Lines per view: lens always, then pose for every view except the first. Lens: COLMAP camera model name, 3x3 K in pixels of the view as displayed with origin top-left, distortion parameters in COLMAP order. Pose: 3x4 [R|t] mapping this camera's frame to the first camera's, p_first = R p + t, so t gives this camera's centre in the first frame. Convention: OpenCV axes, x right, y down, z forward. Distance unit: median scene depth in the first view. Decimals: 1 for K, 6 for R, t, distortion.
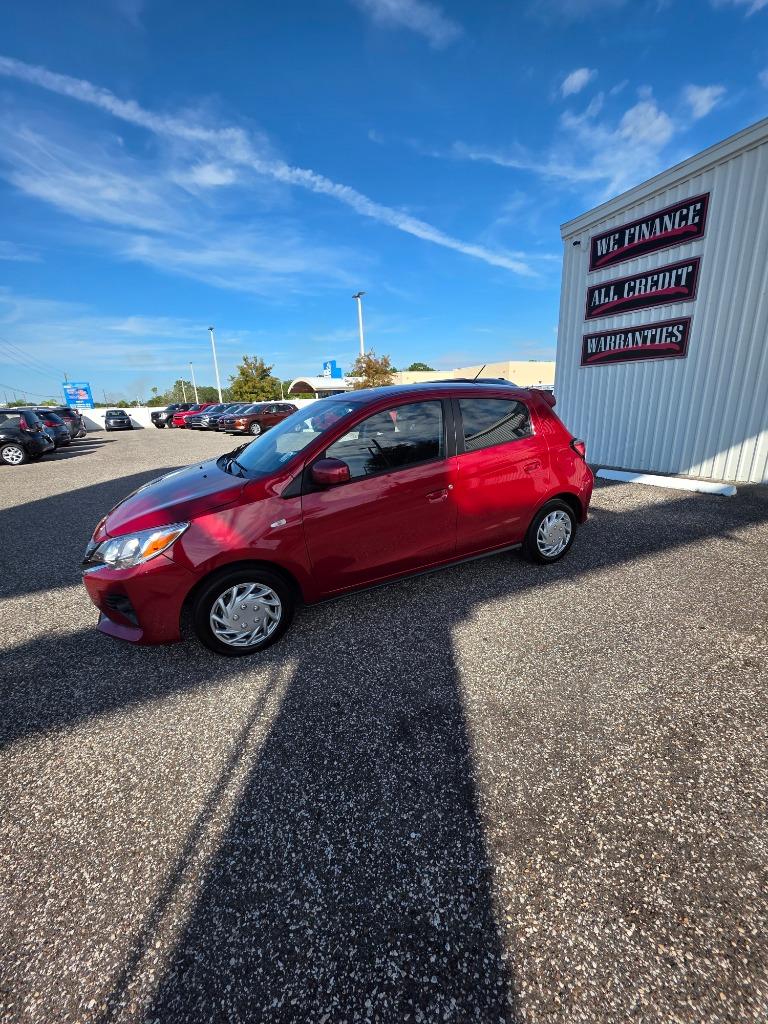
lens RADIAL K [[407.6, 0, 385.0], [0, 407.6, 518.4], [0, 0, 1]] dist [0.002402, 0.000046]
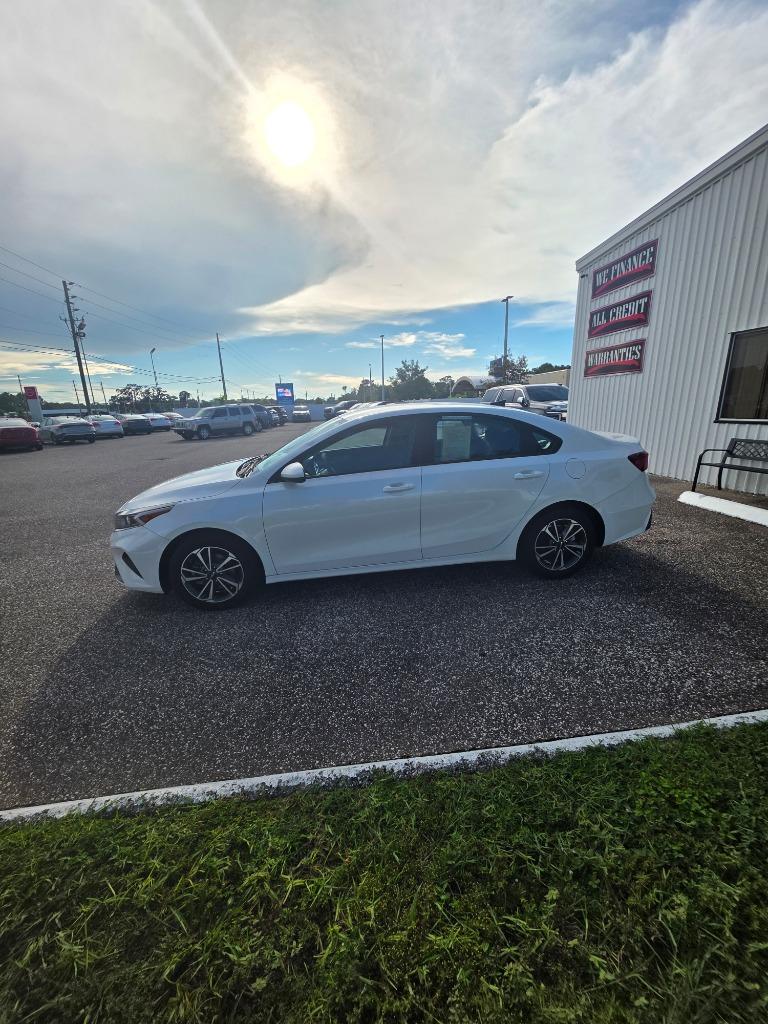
lens RADIAL K [[410.0, 0, 385.0], [0, 410.0, 516.9], [0, 0, 1]] dist [0.000629, 0.001664]
pose [[0.916151, 0.119174, -0.382706, 0.528879], [-0.118431, 0.992632, 0.025593, 0.079507], [0.382937, 0.021877, 0.923515, -0.366133]]
